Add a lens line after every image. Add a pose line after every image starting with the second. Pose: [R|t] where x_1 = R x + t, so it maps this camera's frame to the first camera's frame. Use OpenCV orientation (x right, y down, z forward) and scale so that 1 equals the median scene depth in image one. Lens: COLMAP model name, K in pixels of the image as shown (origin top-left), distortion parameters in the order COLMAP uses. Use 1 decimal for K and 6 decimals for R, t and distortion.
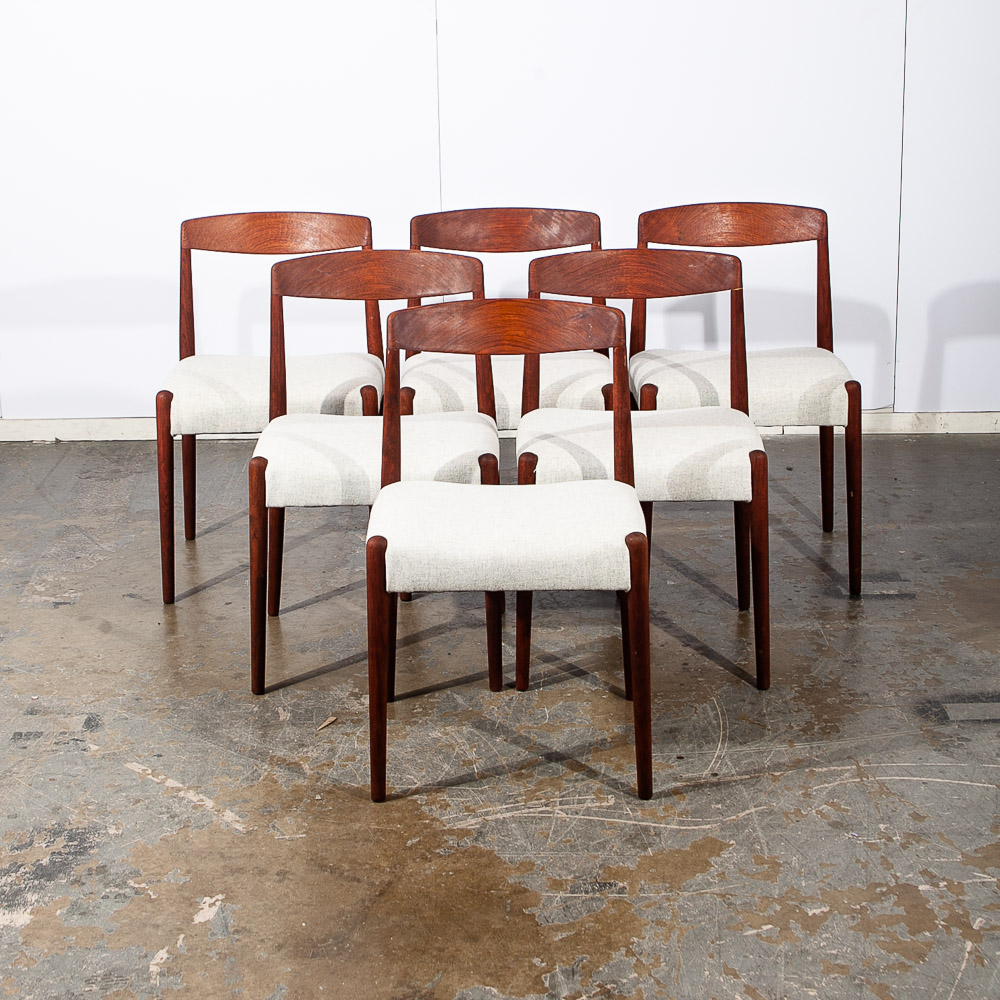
lens RADIAL K [[1964.7, 0, 500.0], [0, 1964.7, 500.0], [0, 0, 1]] dist [-0.031525, 0.222096]
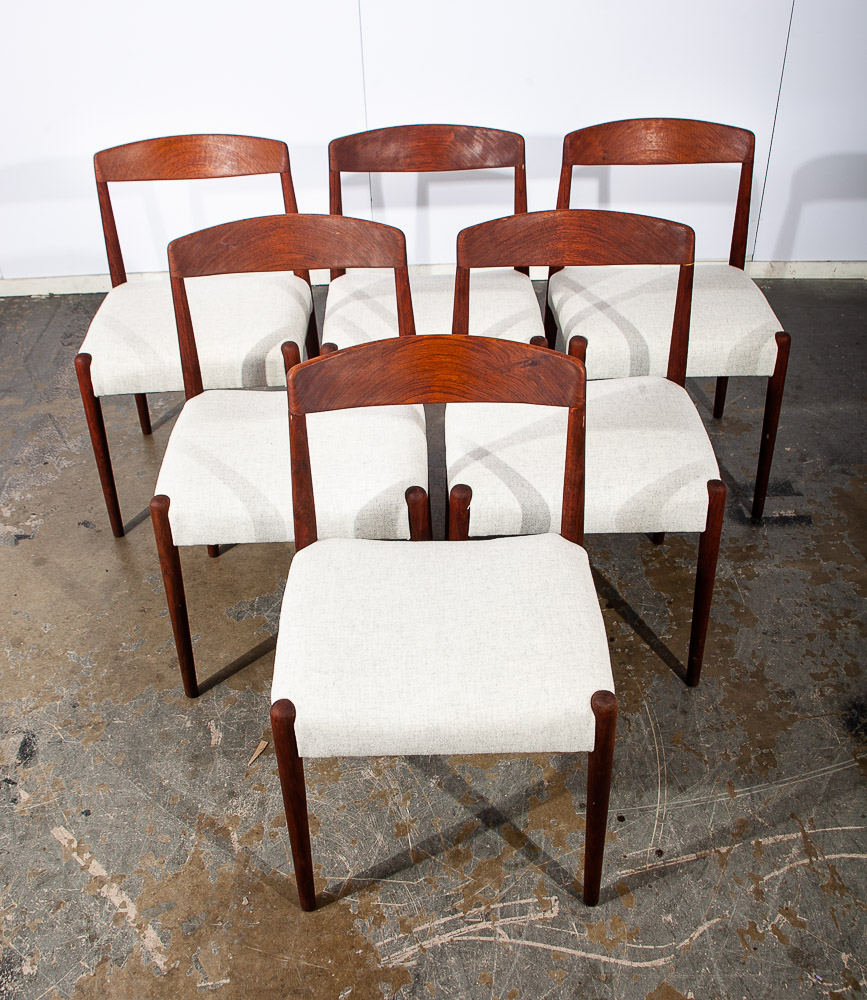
lens RADIAL K [[1017.2, 0, 431.5], [0, 1017.2, 520.5], [0, 0, 1]] dist [-0.144253, 0.109752]
pose [[0.999789, -0.017520, 0.010716, -0.004669], [0.012392, 0.930730, 0.365496, -0.198642], [-0.016378, -0.365286, 0.930751, 0.633107]]
